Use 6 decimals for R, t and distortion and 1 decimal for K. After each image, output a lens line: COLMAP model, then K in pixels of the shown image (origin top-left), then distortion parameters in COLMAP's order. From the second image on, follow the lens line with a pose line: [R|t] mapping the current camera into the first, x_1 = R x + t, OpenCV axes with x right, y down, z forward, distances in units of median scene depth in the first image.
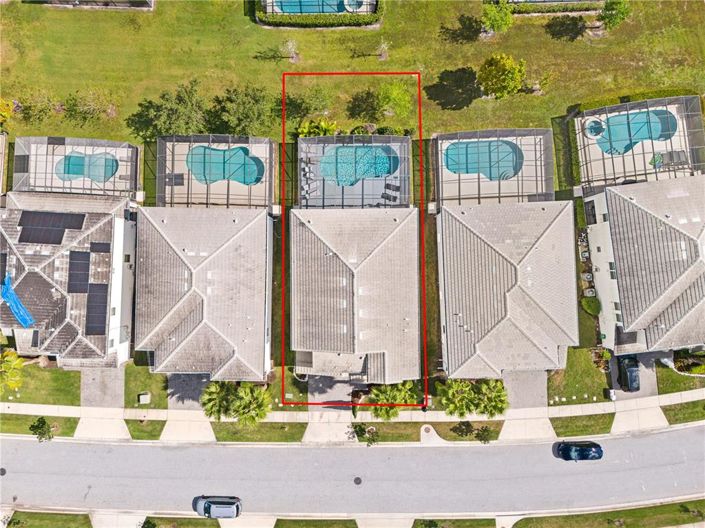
lens RADIAL K [[515.2, 0, 352.5], [0, 515.2, 264.0], [0, 0, 1]] dist [0.060941, -0.060634]
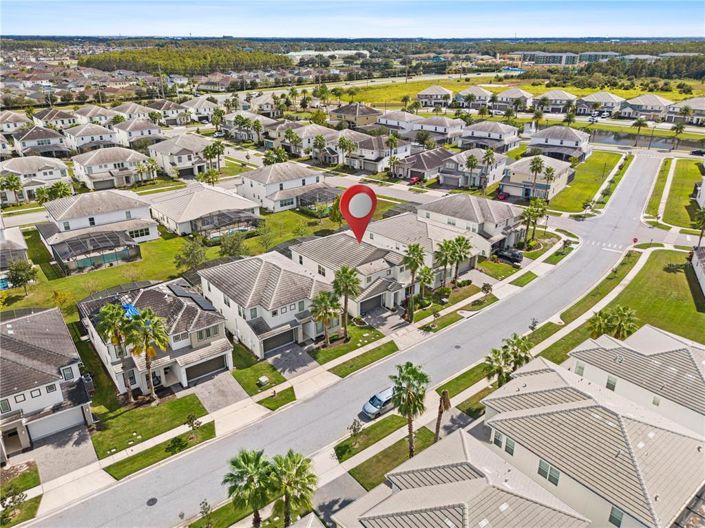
lens RADIAL K [[515.2, 0, 352.5], [0, 515.2, 264.0], [0, 0, 1]] dist [0.060941, -0.060634]
pose [[0.764145, -0.278161, 0.581987, -0.941592], [0.258625, 0.958667, 0.118621, -0.138611], [-0.590927, 0.059873, 0.804500, -0.234231]]
